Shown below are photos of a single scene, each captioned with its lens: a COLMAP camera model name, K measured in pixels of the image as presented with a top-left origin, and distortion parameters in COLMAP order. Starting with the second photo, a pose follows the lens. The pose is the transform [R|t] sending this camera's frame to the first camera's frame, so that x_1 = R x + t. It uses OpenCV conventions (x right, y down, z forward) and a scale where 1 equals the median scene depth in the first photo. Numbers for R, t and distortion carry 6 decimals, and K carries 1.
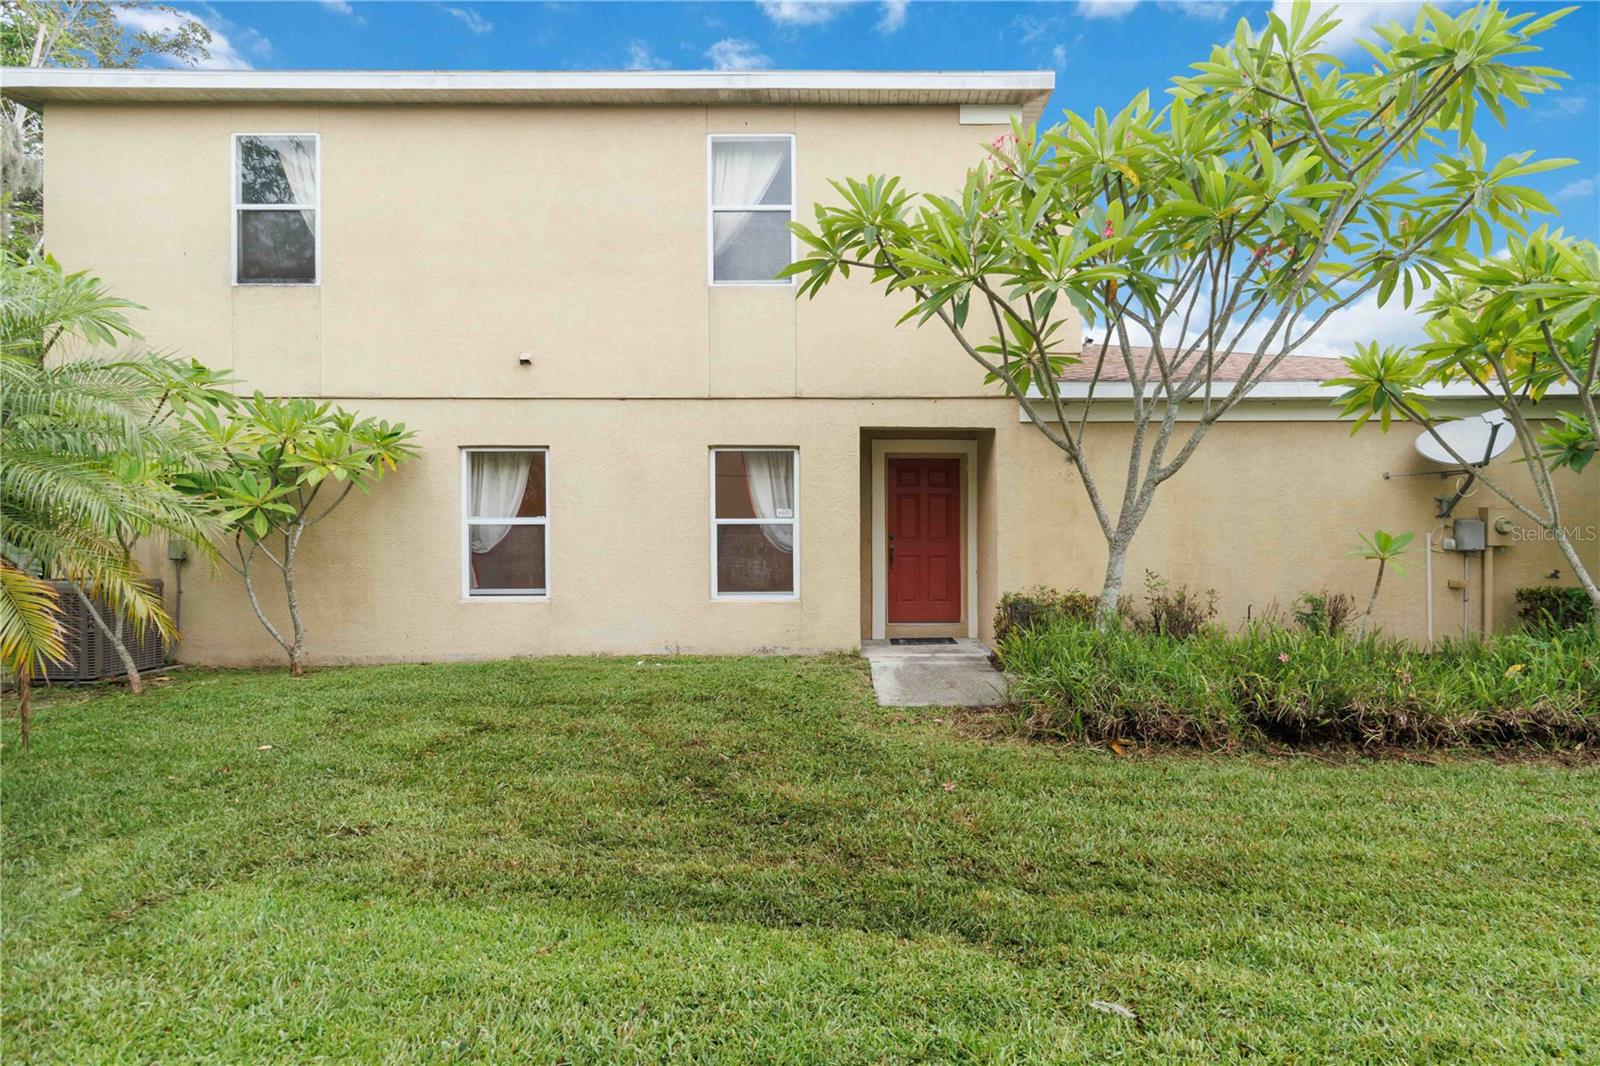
lens RADIAL K [[758.4, 0, 802.9], [0, 758.4, 533.2], [0, 0, 1]] dist [-0.001683, 0.002283]
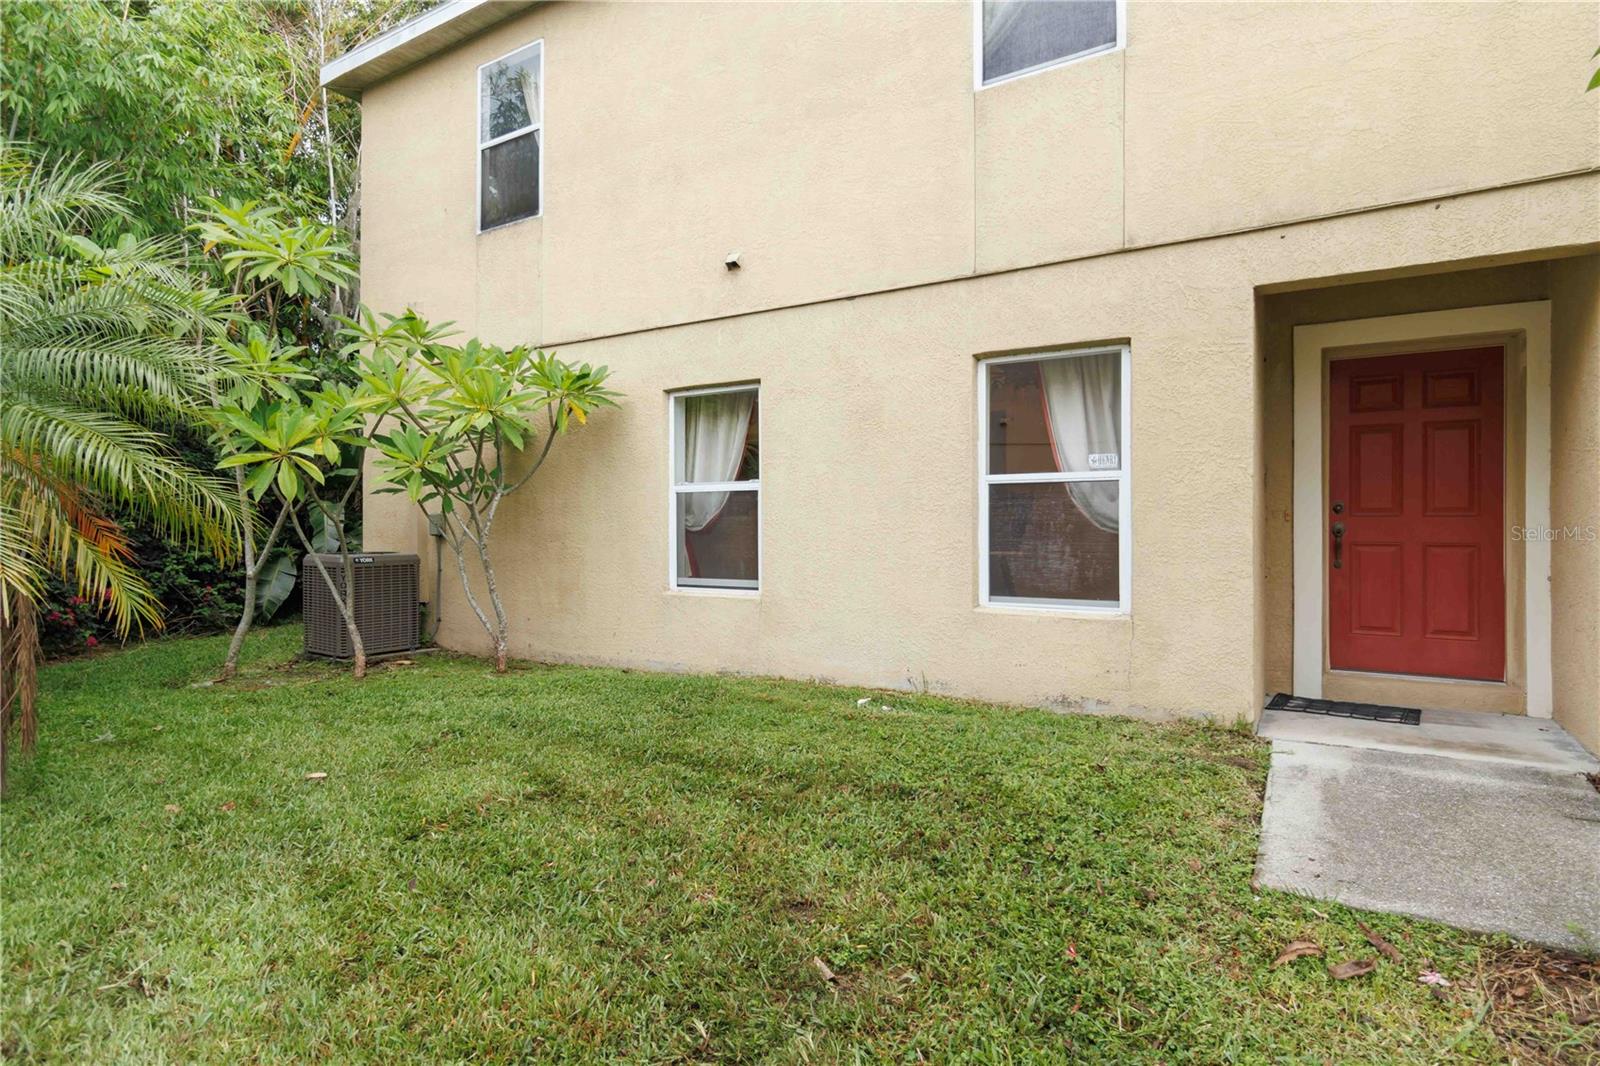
lens RADIAL K [[824.4, 0, 805.6], [0, 824.4, 521.1], [0, 0, 1]] dist [0.002269, 0.001111]
pose [[0.880418, 0.002725, -0.474191, 0.069001], [-0.007330, 0.999942, -0.007863, 0.023817], [0.474142, 0.010399, 0.880387, 0.346424]]
